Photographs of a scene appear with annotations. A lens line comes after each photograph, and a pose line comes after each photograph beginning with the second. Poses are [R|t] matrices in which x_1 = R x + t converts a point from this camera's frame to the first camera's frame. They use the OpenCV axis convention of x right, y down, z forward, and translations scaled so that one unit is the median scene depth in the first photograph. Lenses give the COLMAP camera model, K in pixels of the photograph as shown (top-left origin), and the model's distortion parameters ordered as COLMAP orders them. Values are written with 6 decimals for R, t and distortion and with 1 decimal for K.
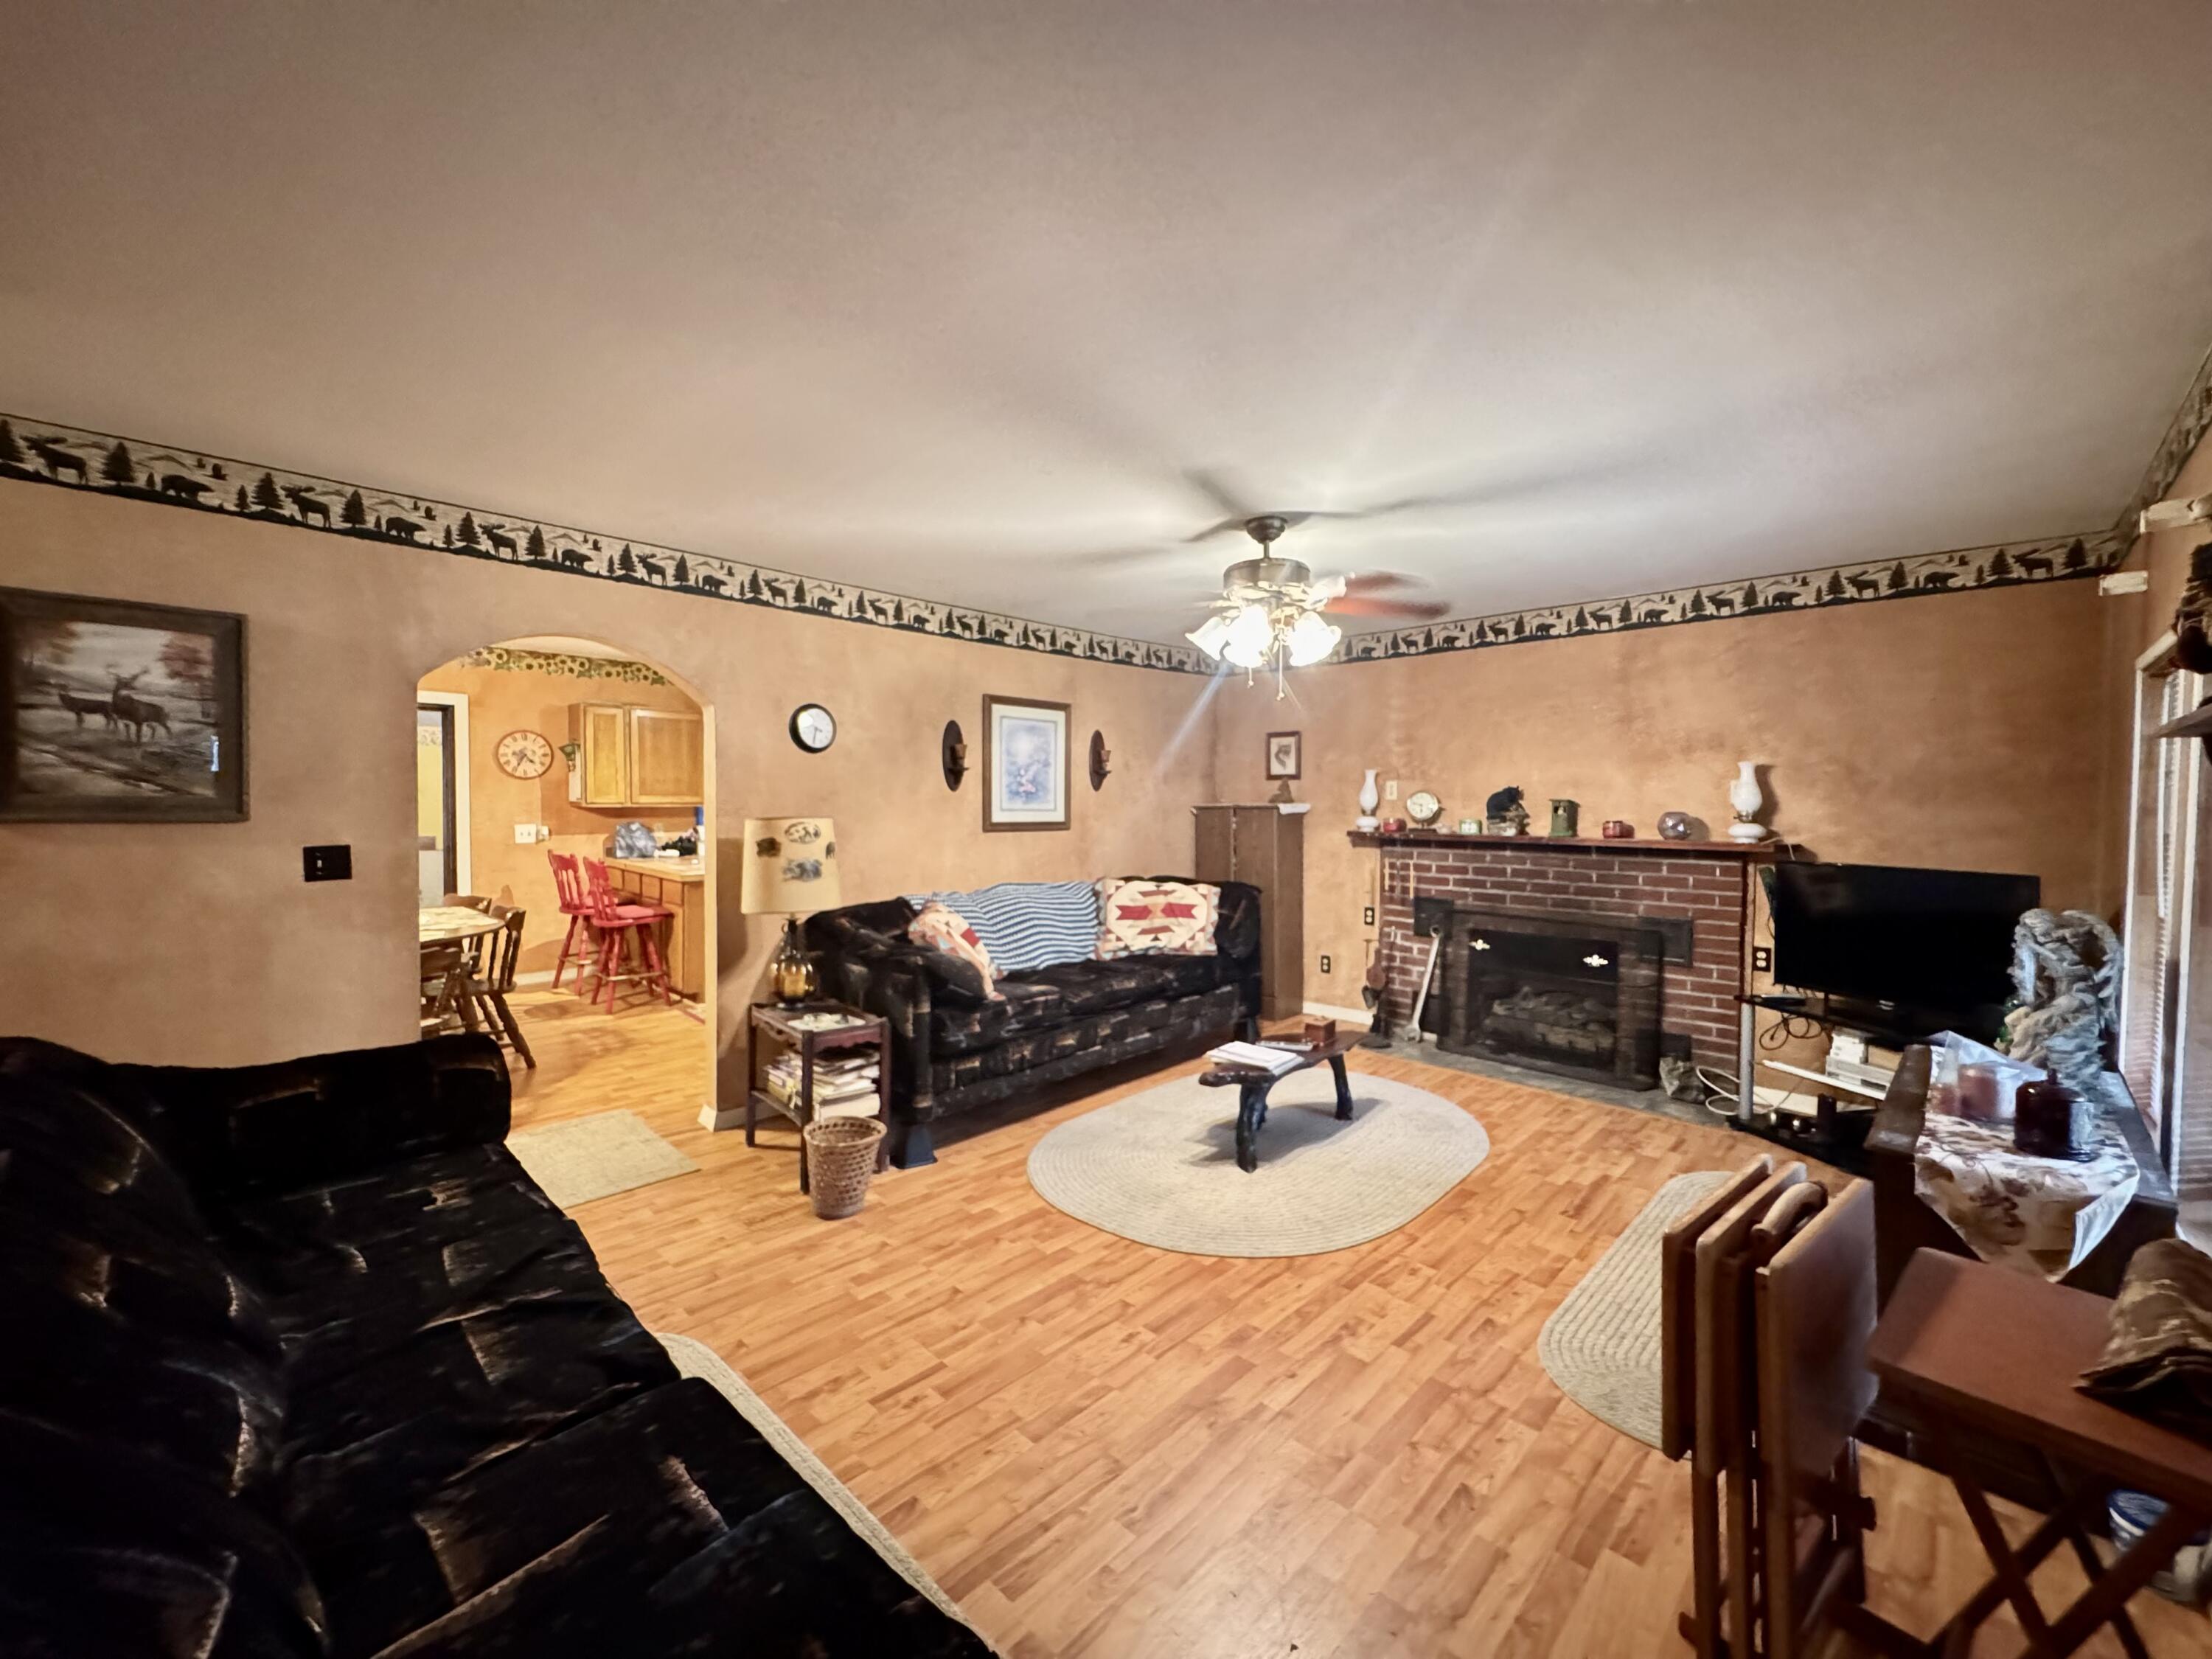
lens RADIAL K [[882.6, 0, 1107.1], [0, 882.6, 832.7], [0, 0, 1]] dist [-0.001808, 0.001093]
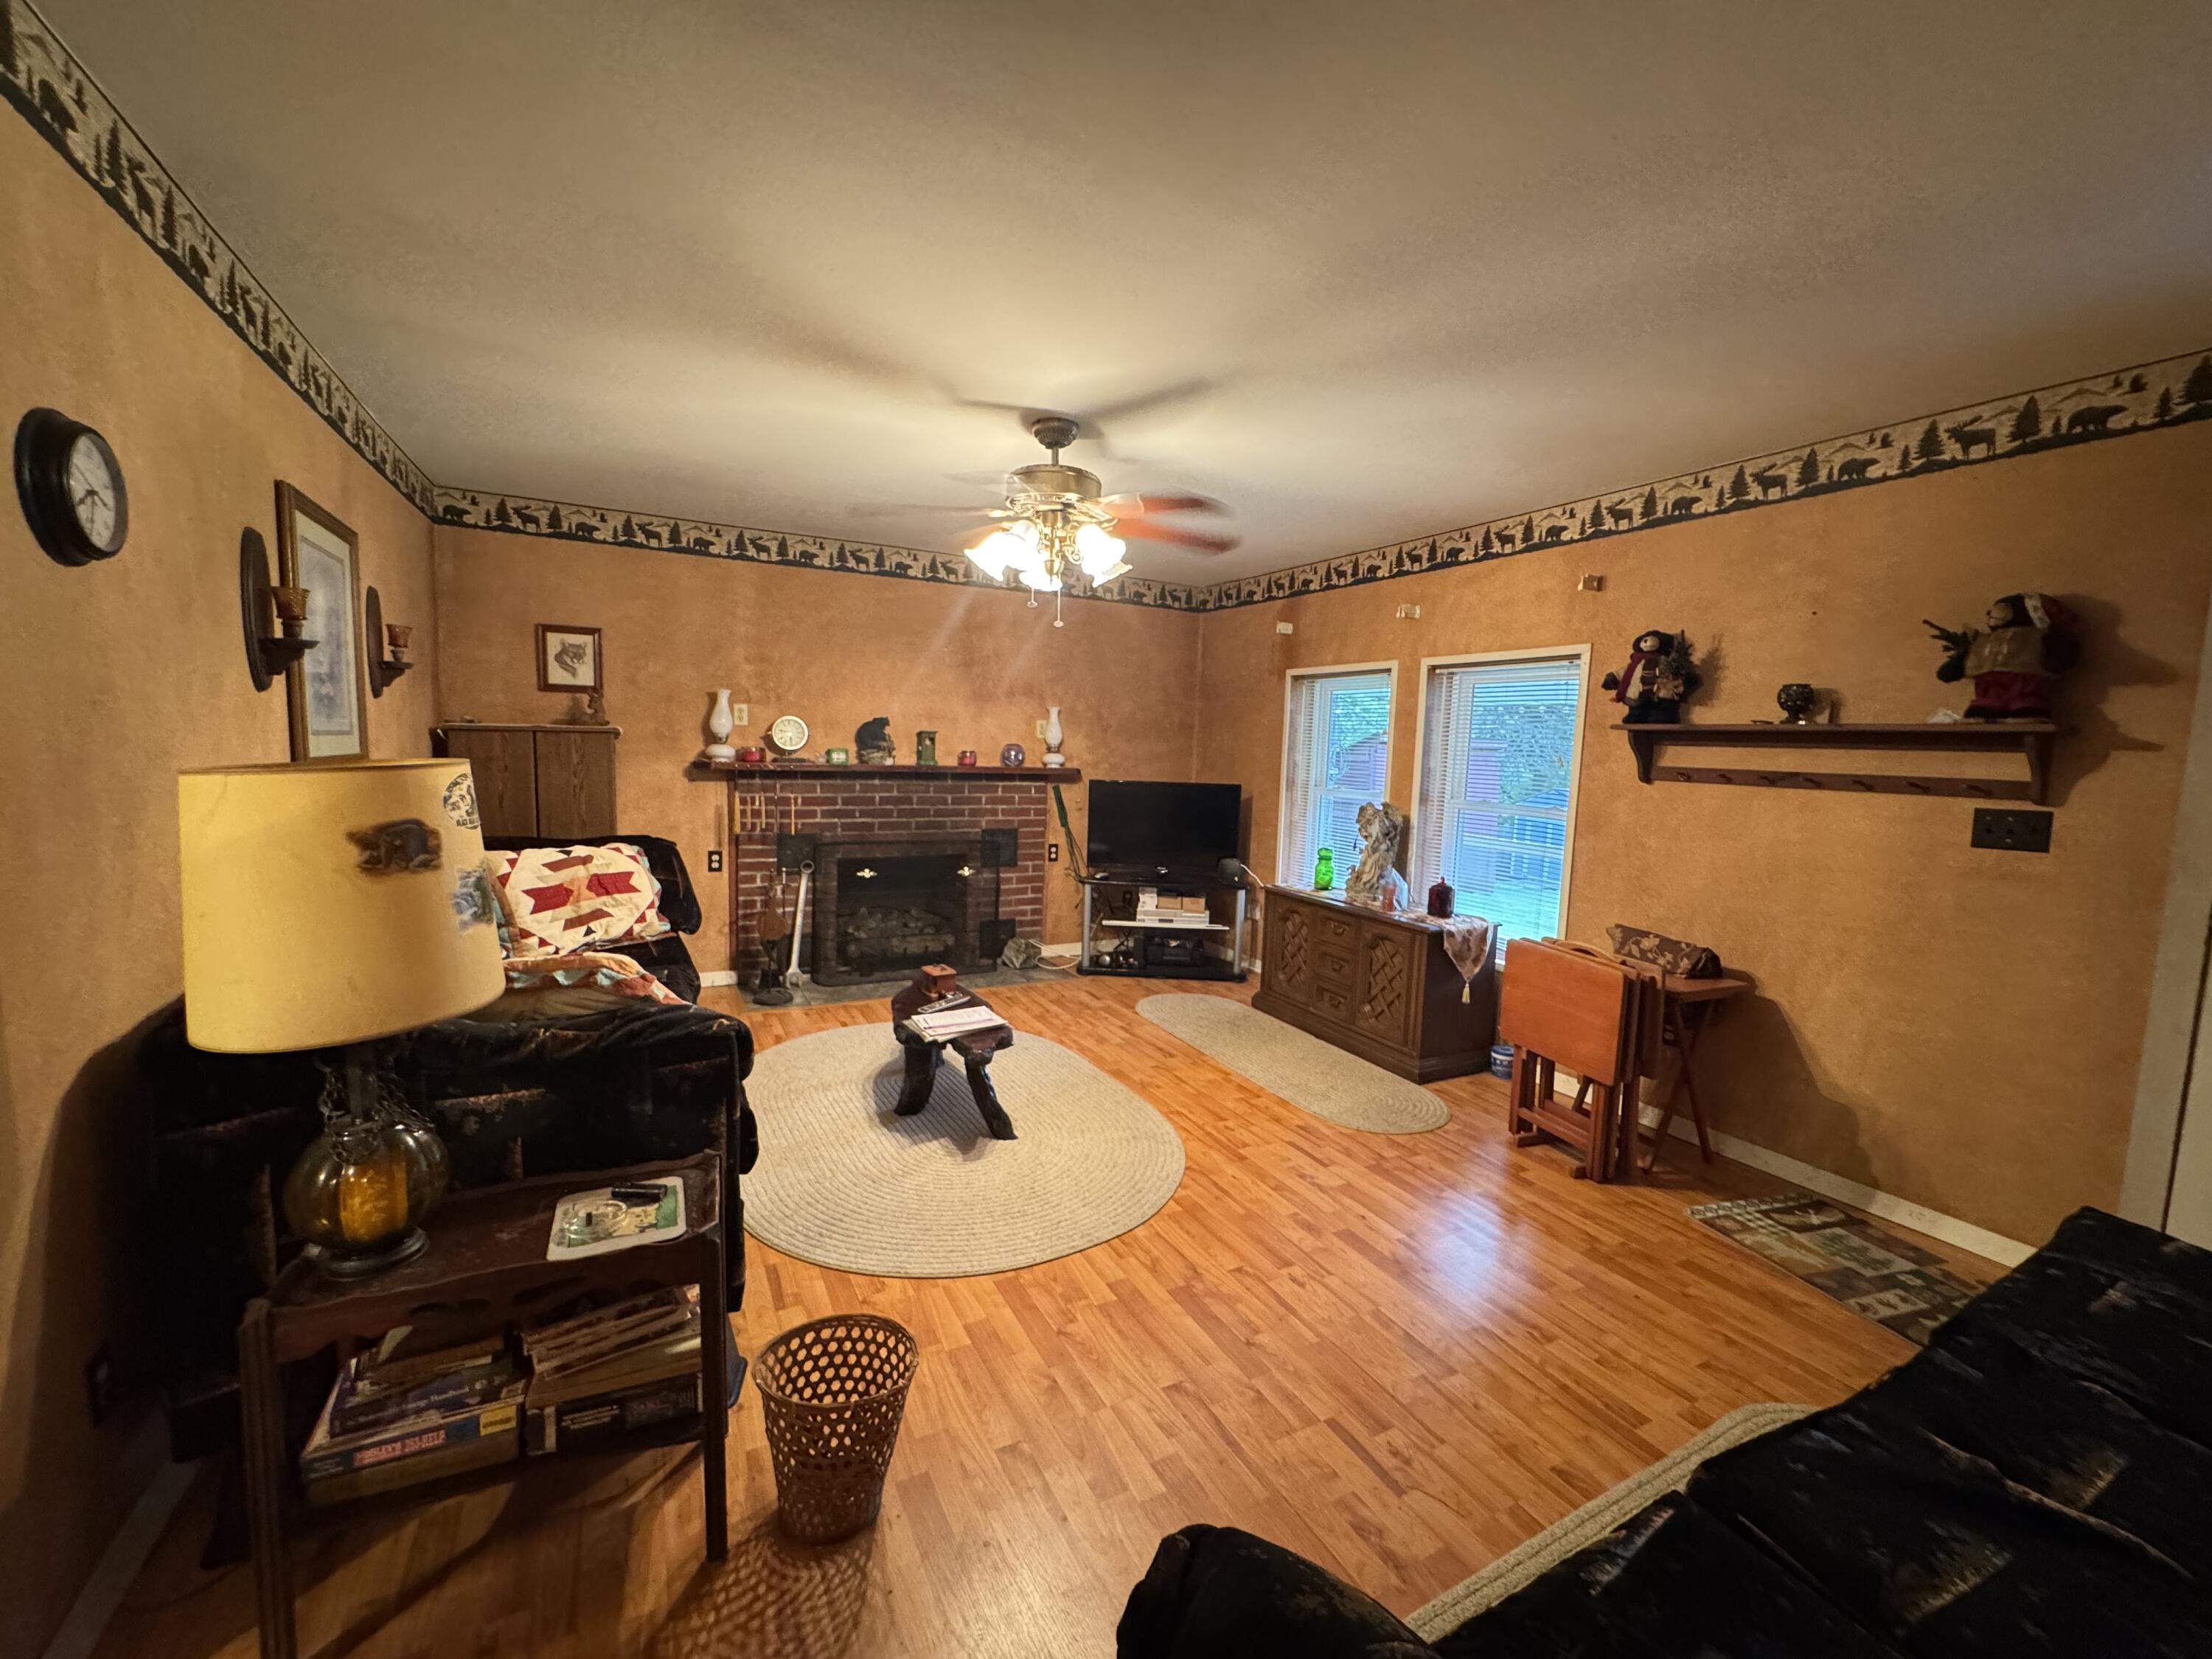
lens RADIAL K [[882.6, 0, 1103.3], [0, 882.6, 822.3], [0, 0, 1]] dist [-0.001808, 0.001093]
pose [[0.309945, -0.082247, 0.947190, -0.483093], [0.002766, 0.996325, 0.085608, -0.018794], [-0.950750, -0.023914, 0.309034, 0.461774]]
